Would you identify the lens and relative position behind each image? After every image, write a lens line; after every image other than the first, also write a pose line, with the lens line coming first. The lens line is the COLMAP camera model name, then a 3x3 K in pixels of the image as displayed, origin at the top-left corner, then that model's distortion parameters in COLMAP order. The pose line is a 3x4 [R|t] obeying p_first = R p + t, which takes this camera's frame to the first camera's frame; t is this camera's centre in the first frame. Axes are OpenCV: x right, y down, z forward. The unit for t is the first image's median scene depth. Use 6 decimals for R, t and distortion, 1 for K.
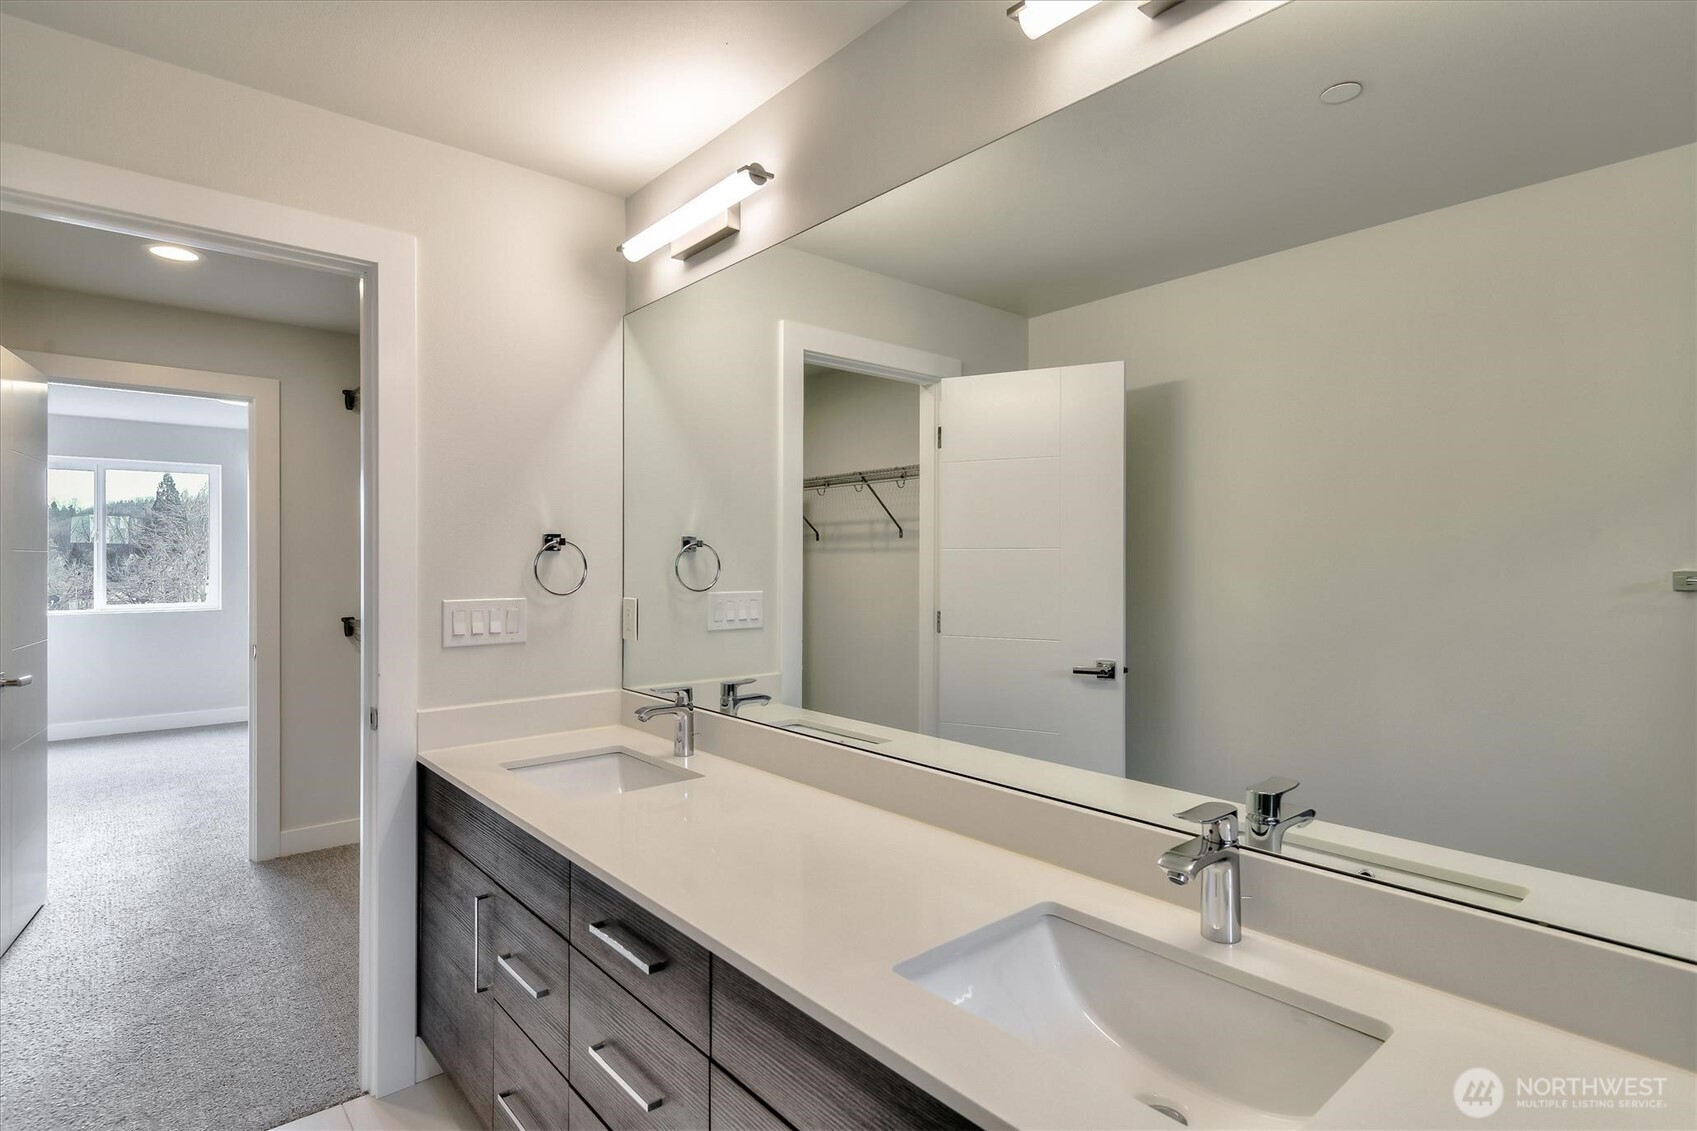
lens RADIAL K [[860.5, 0, 858.2], [0, 860.5, 560.3], [0, 0, 1]] dist [0.000317, -0.001983]
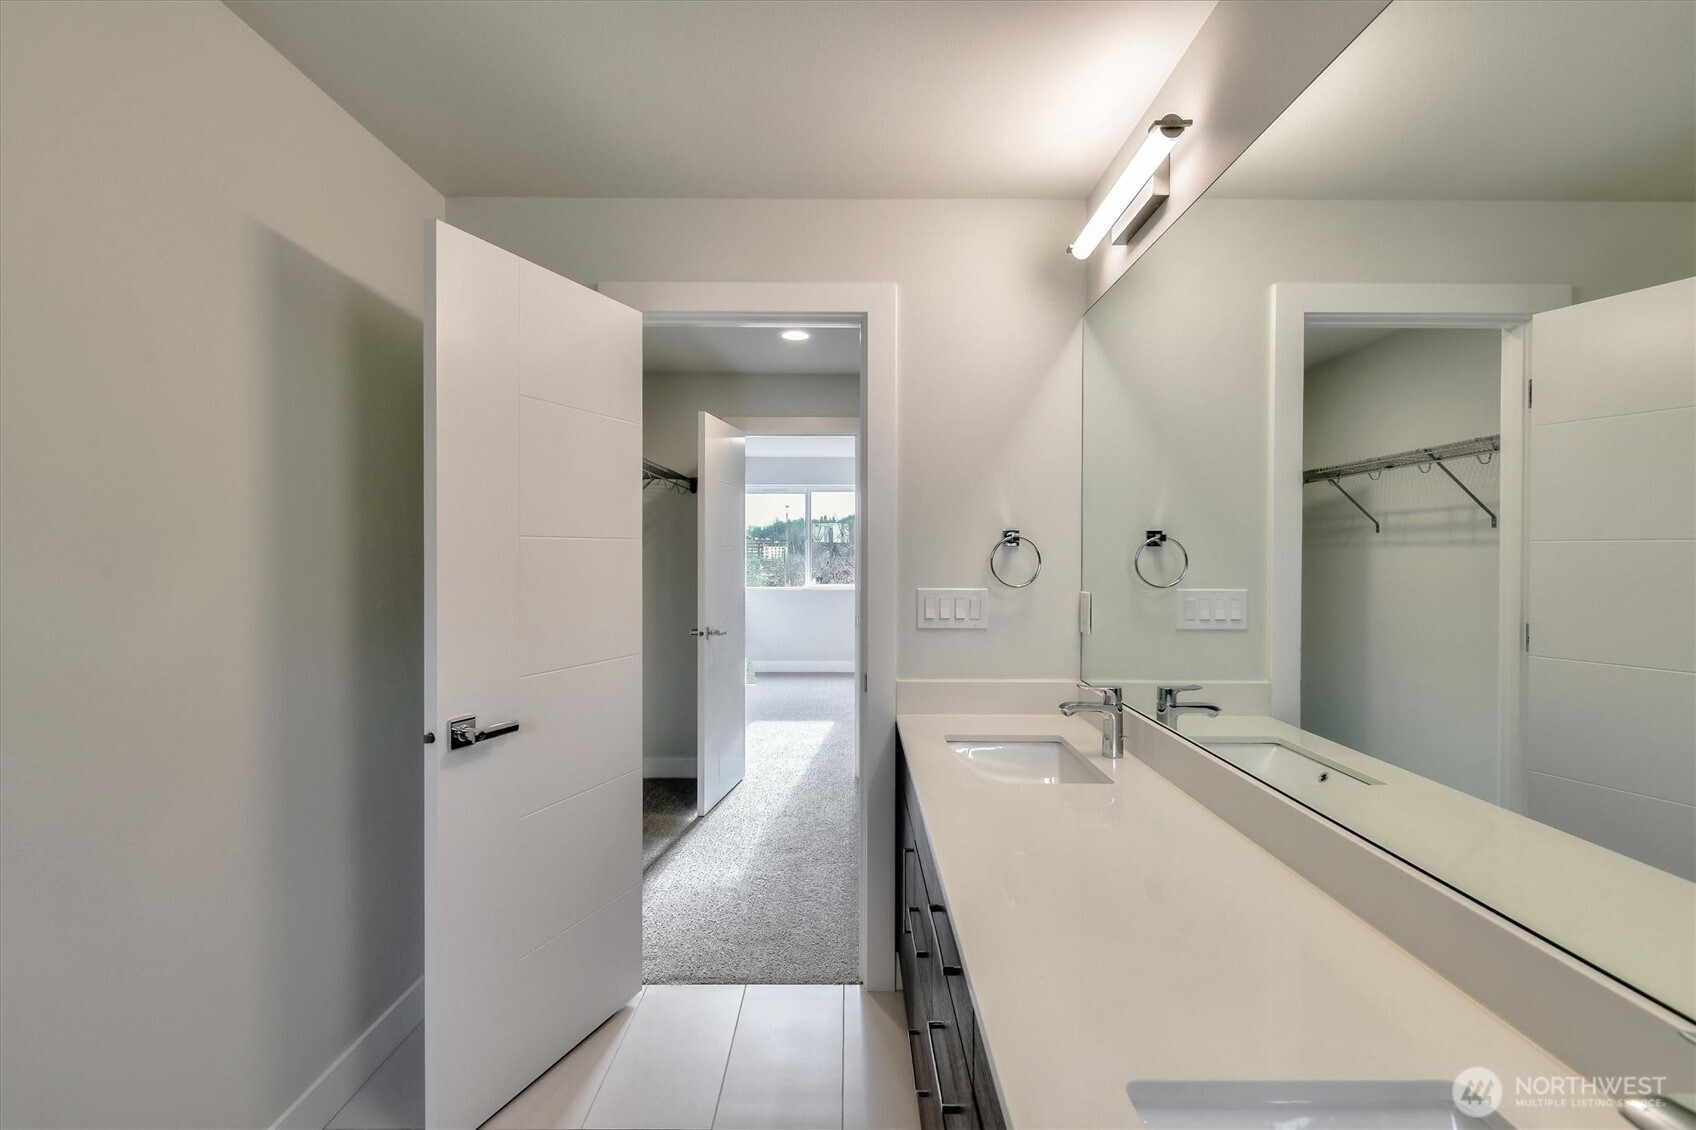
lens RADIAL K [[772.0, 0, 852.6], [0, 772.0, 557.3], [0, 0, 1]] dist [-0.000826, -0.001498]
pose [[0.749875, 0.005563, -0.661556, 0.118964], [-0.003039, 0.999983, 0.004964, -0.000725], [0.661573, -0.001712, 0.749879, 0.122373]]
